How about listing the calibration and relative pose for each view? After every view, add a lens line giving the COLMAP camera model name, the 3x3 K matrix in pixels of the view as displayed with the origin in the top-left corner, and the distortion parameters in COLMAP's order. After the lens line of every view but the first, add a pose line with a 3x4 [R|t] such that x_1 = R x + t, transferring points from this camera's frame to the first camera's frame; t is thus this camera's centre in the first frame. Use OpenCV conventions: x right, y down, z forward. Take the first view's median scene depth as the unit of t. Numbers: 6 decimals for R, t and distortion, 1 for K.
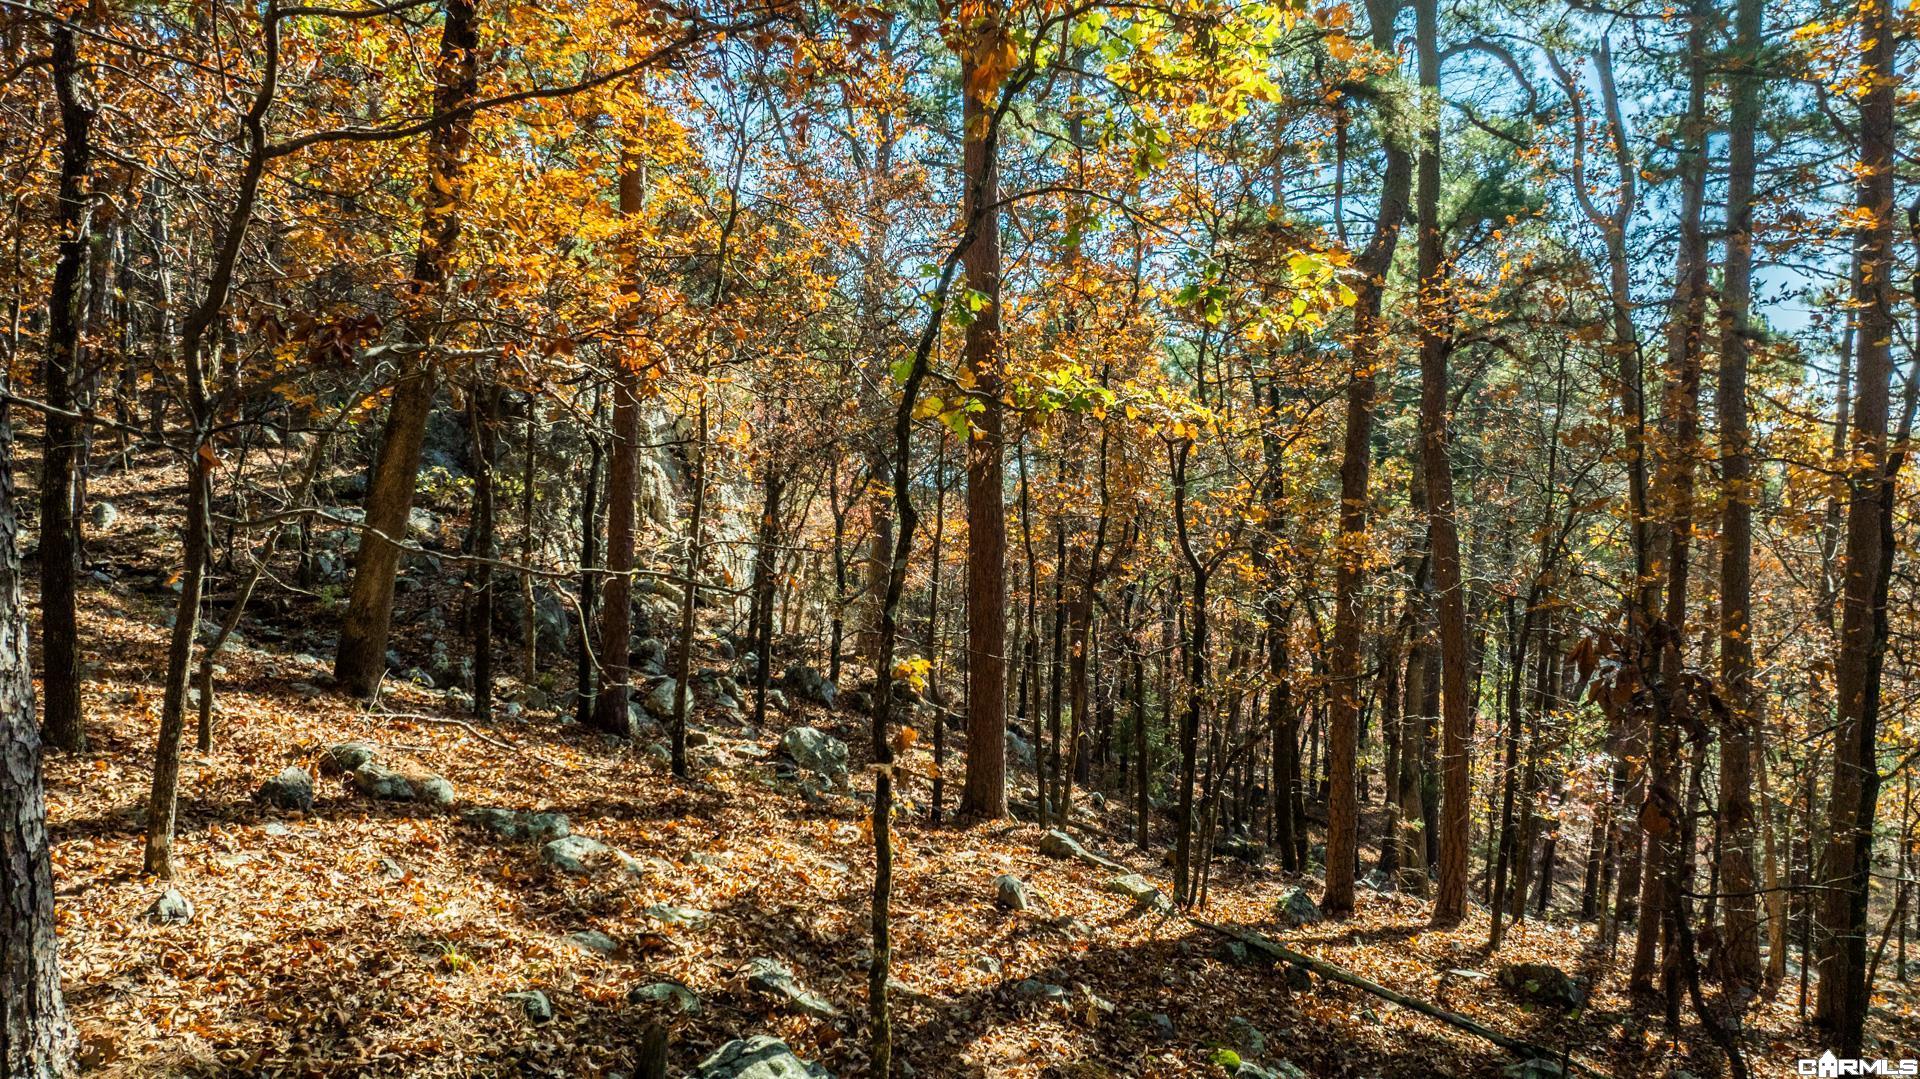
lens RADIAL K [[1288.9, 0, 959.9], [0, 1288.9, 541.8], [0, 0, 1]] dist [0.013441, 0.004914]
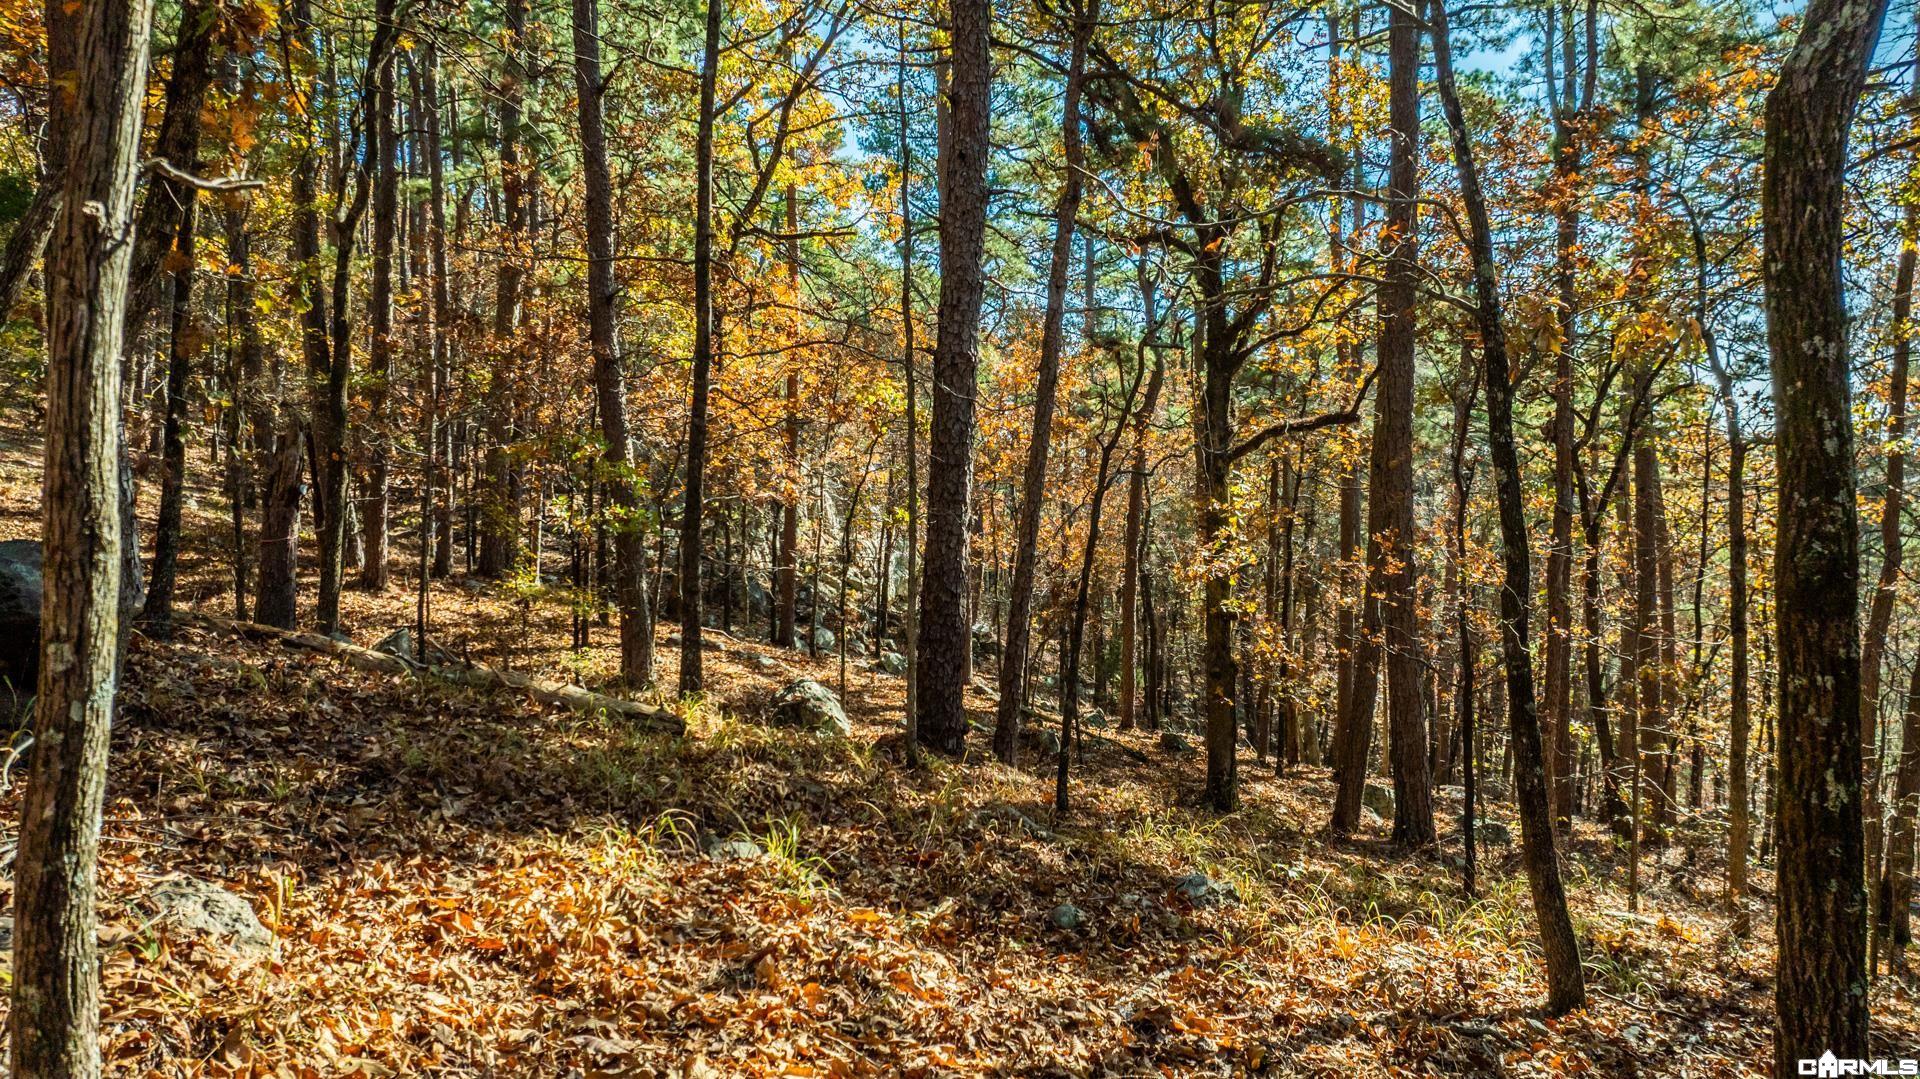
lens RADIAL K [[1288.9, 0, 961.5], [0, 1288.9, 537.3], [0, 0, 1]] dist [0.013441, 0.004914]
pose [[0.989459, -0.009206, -0.144519, 0.193052], [0.009276, 0.999957, -0.000191, -0.013509], [0.144515, -0.001151, 0.989502, -0.626512]]
